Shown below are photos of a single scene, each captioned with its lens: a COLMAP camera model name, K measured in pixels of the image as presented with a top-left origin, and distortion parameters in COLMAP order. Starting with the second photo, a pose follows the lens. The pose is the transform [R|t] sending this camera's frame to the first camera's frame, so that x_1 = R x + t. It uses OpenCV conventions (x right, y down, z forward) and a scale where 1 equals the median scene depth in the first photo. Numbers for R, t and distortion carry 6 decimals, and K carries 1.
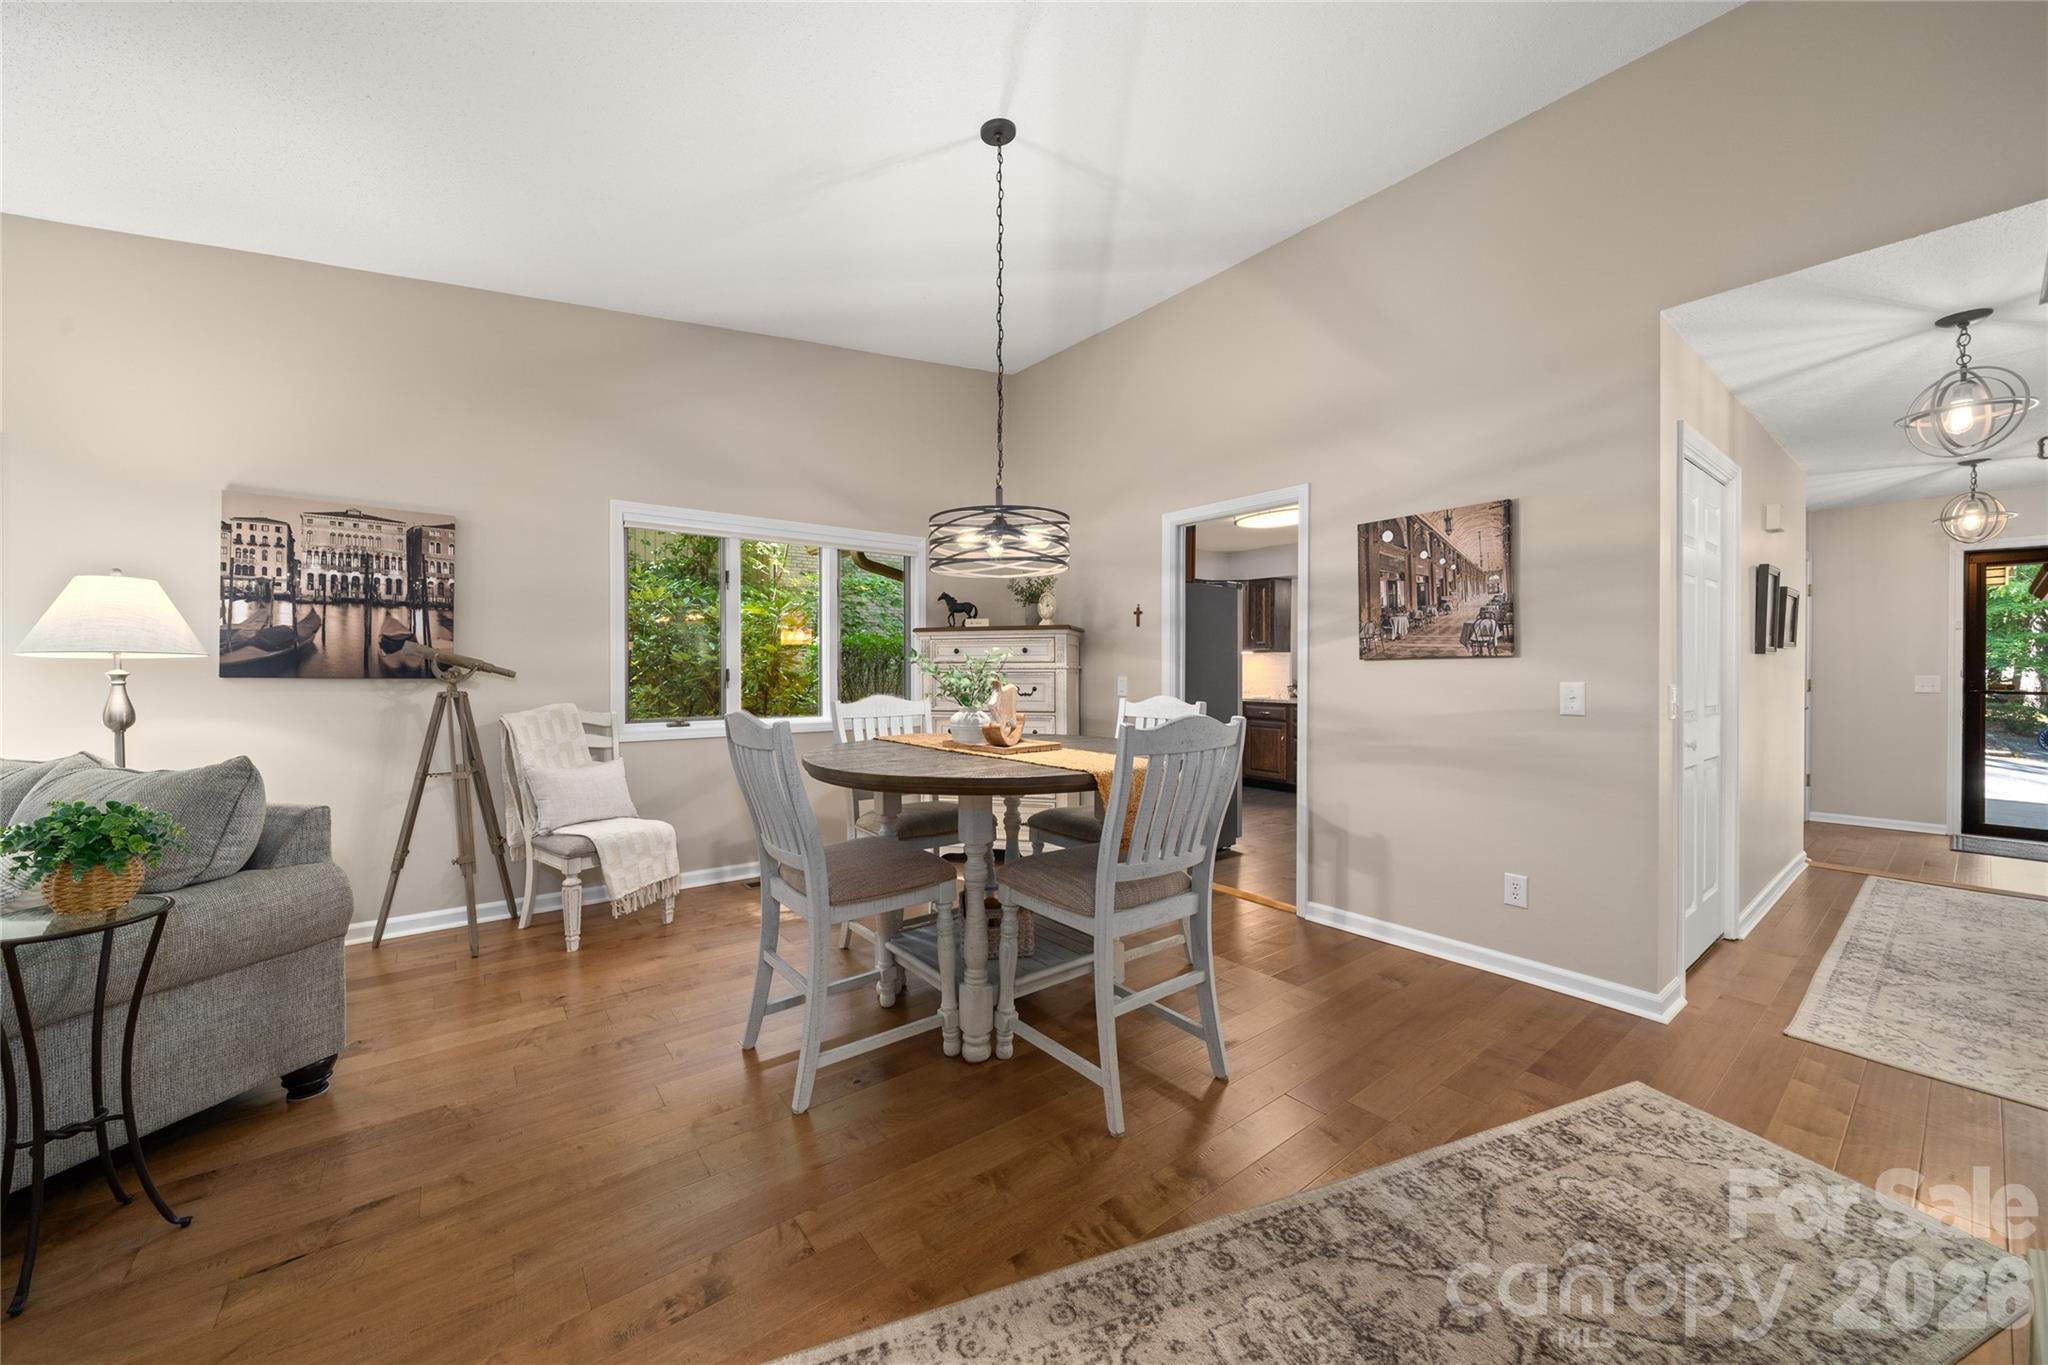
lens RADIAL K [[735.7, 0, 1073.2], [0, 735.7, 676.7], [0, 0, 1]] dist [-0.006498, -0.000140]
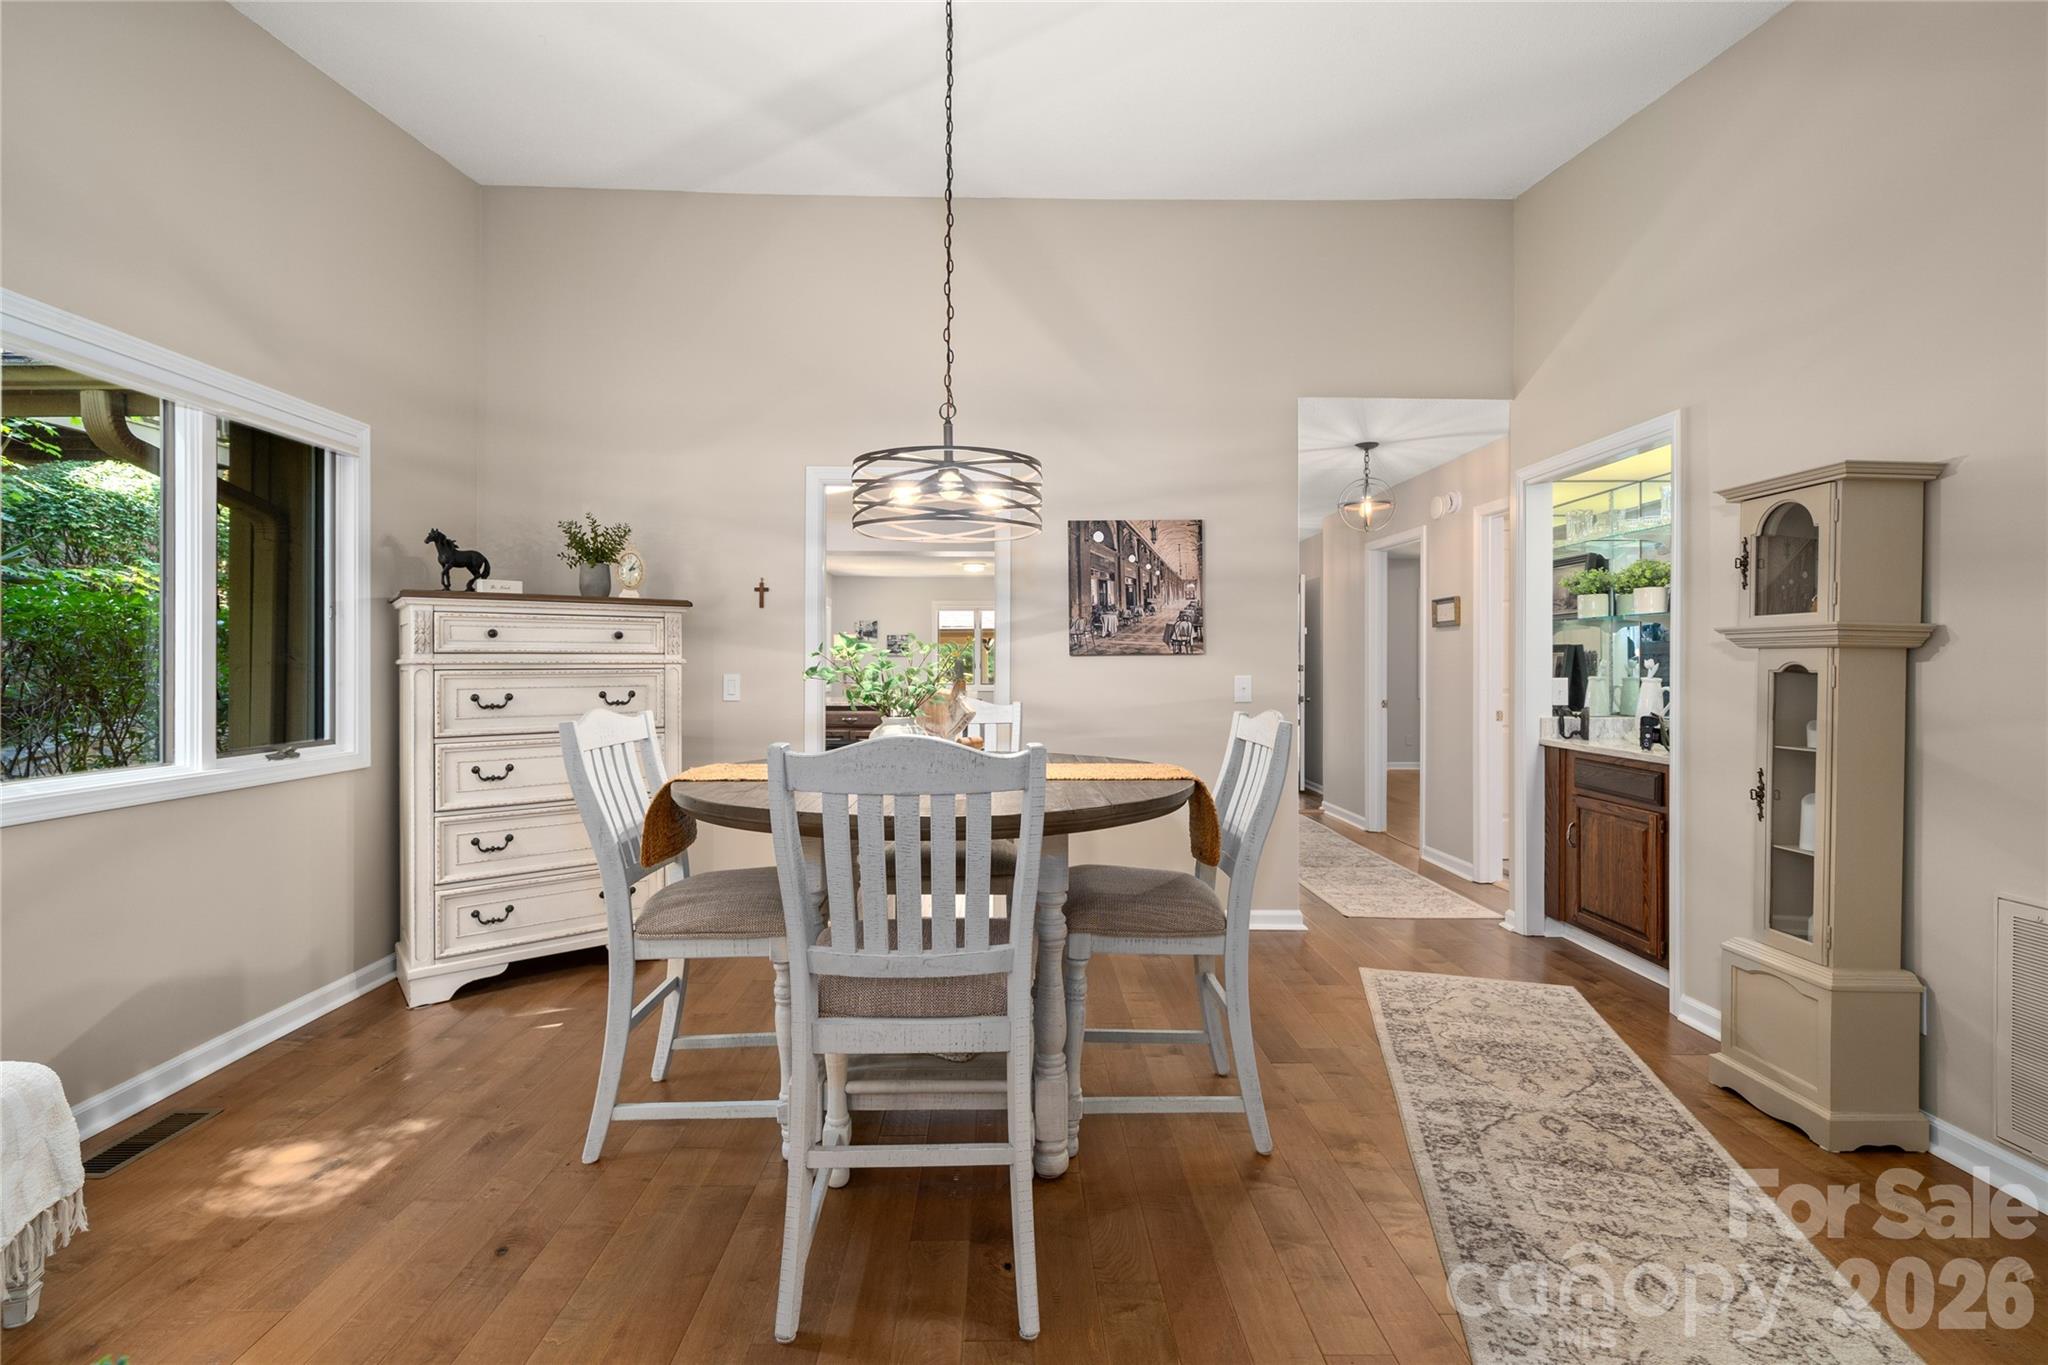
lens RADIAL K [[899.4, 0, 984.8], [0, 899.4, 665.0], [0, 0, 1]] dist [0.001628, -0.000945]
pose [[0.624942, 0.001203, 0.780671, -0.672383], [0.006120, 0.999961, -0.006440, -0.002991], [-0.780648, 0.008802, 0.624910, 0.339810]]
